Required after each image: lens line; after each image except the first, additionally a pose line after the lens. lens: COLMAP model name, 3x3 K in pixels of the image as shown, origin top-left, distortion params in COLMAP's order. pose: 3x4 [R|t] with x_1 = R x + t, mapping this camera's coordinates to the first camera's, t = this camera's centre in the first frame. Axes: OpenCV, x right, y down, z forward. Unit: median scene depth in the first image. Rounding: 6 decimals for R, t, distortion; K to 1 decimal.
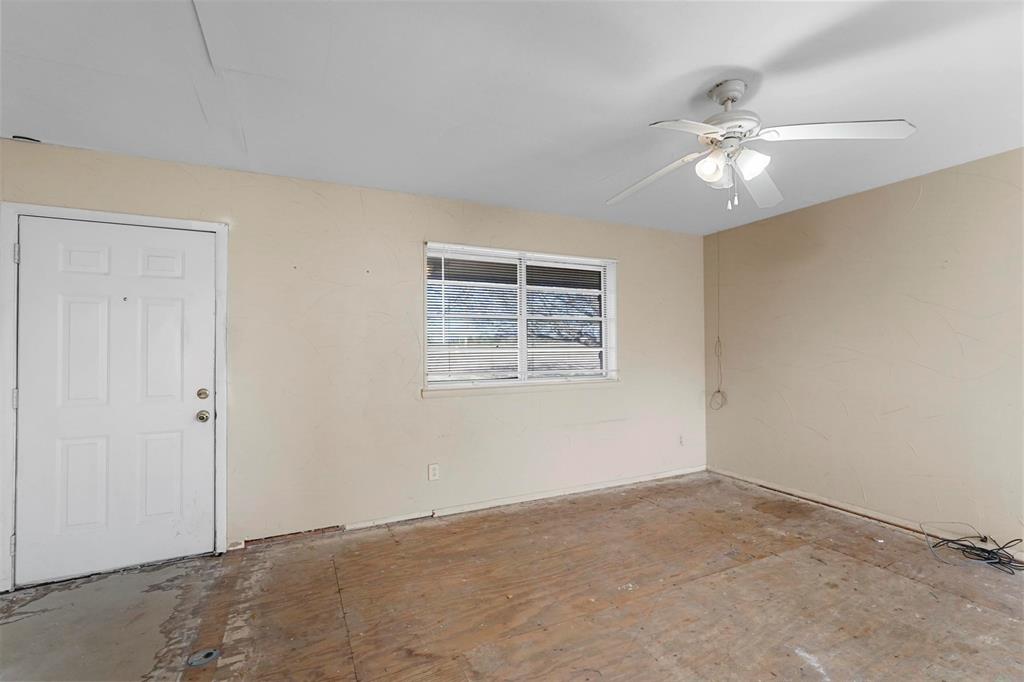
lens RADIAL K [[453.1, 0, 509.4], [0, 453.1, 343.5], [0, 0, 1]] dist [-0.002949, 0.000083]
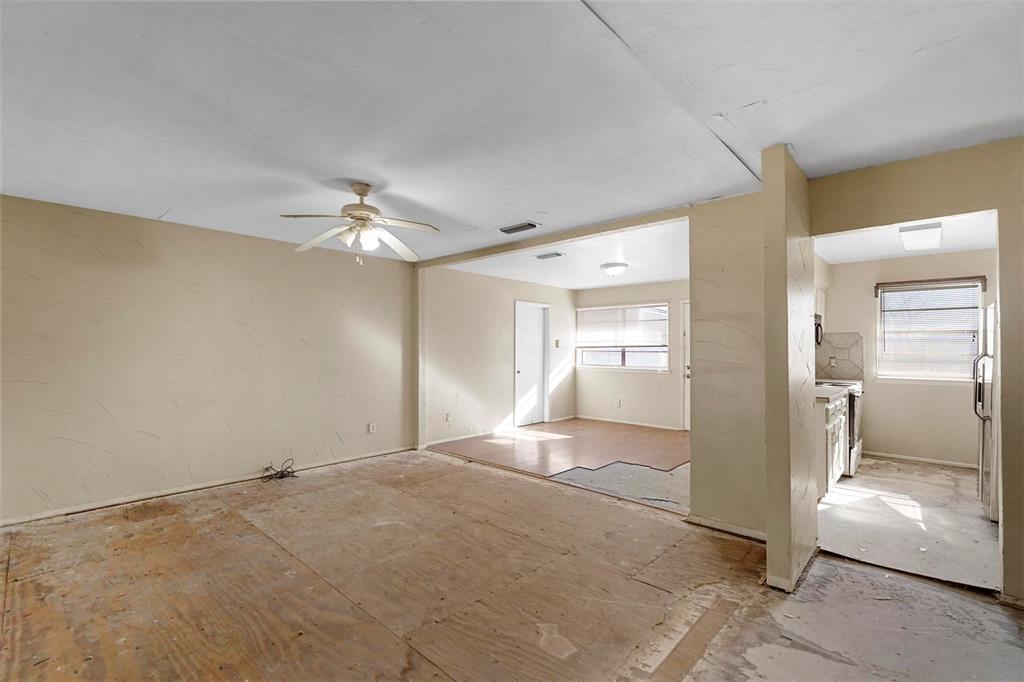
lens RADIAL K [[453.1, 0, 509.5], [0, 453.1, 347.2], [0, 0, 1]] dist [-0.002949, 0.000083]
pose [[-0.360456, 0.010227, 0.932720, -0.739538], [-0.007624, 0.999874, -0.013909, 0.002204], [-0.932745, -0.012125, -0.360333, 0.704468]]
